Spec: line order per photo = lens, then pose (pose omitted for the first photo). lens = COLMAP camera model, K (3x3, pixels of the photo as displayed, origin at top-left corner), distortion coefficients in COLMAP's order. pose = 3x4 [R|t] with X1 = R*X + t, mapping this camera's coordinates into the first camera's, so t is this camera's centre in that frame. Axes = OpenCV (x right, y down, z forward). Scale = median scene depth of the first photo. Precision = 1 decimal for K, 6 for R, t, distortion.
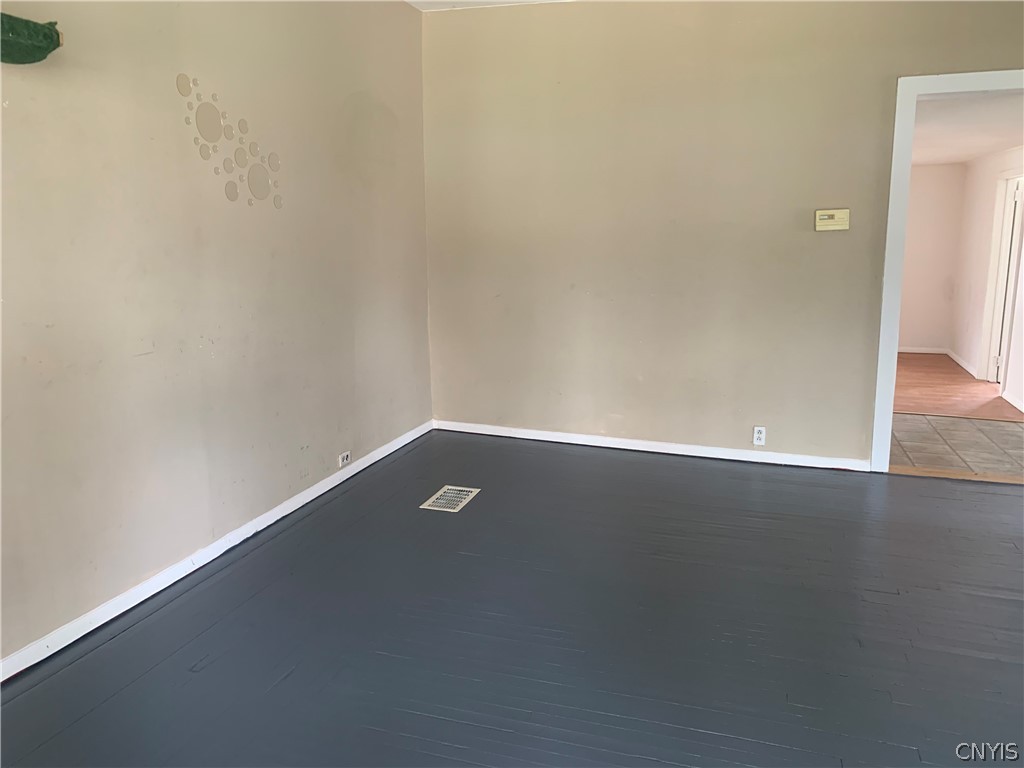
lens RADIAL K [[793.4, 0, 505.1], [0, 793.4, 368.4], [0, 0, 1]] dist [0.056360, -0.073164]
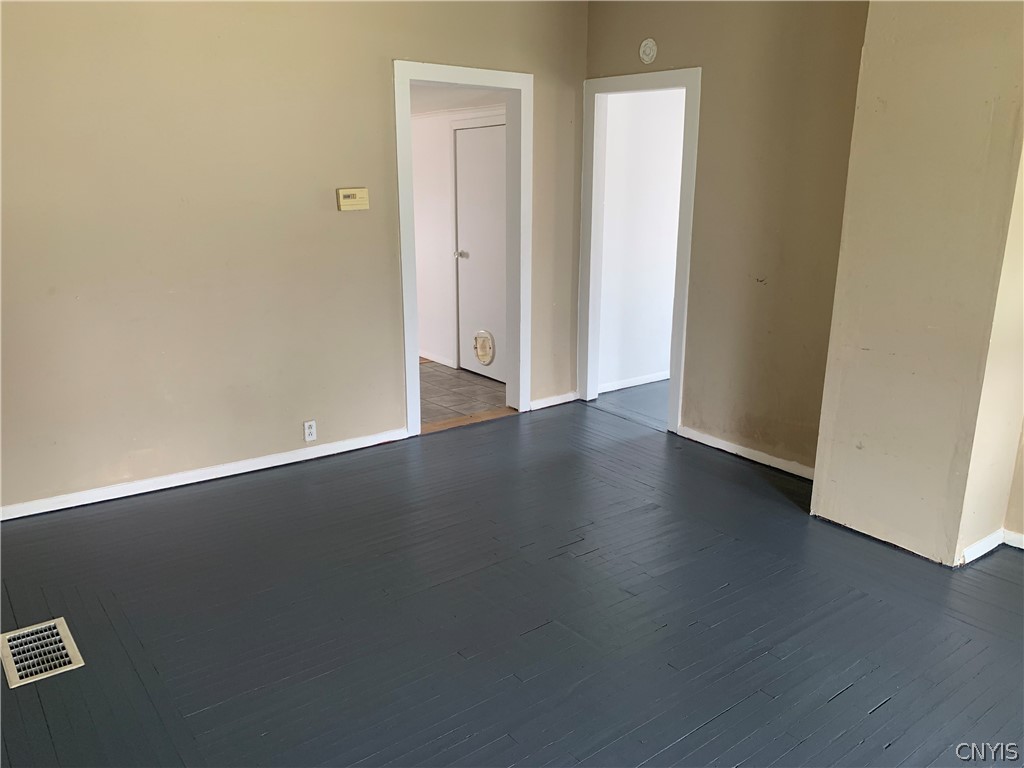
lens RADIAL K [[793.4, 0, 514.7], [0, 793.4, 377.6], [0, 0, 1]] dist [0.056360, -0.073164]
pose [[0.544971, -0.197823, 0.814784, -0.312462], [0.127497, 0.980020, 0.152664, -0.092813], [-0.828704, 0.020685, 0.559304, 0.286469]]
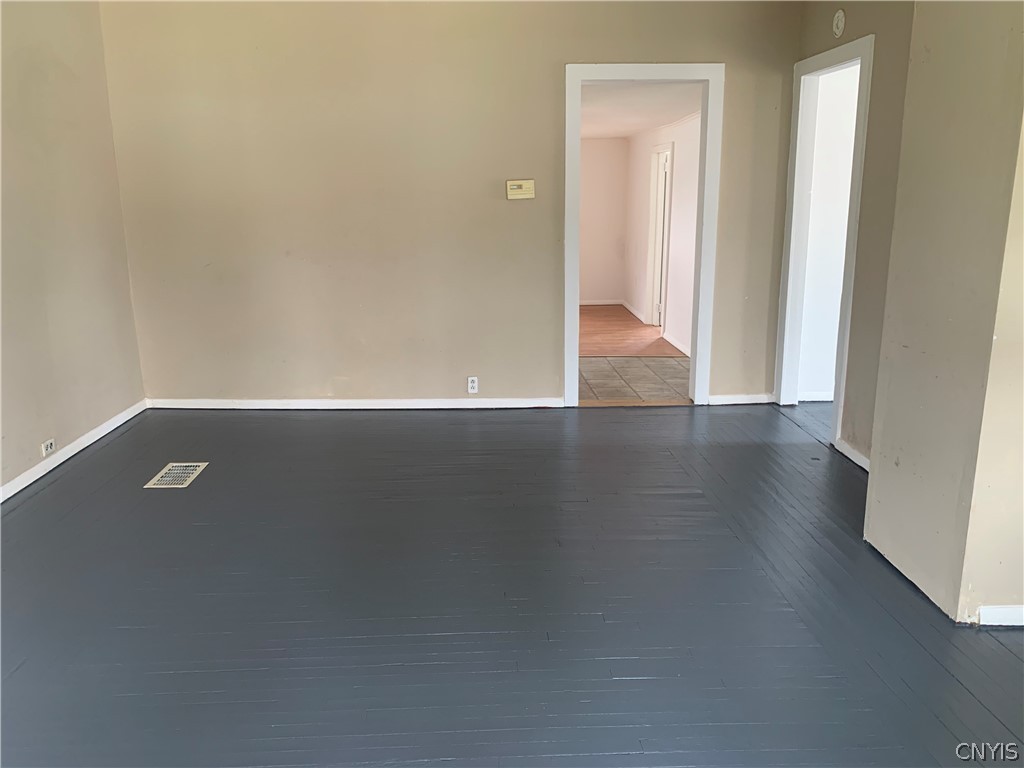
lens RADIAL K [[793.4, 0, 519.3], [0, 793.4, 380.2], [0, 0, 1]] dist [0.056360, -0.073164]
pose [[0.931914, -0.083599, 0.352913, -0.012189], [0.063384, 0.995637, 0.068477, 0.005923], [-0.357098, -0.041446, 0.933147, -0.059623]]
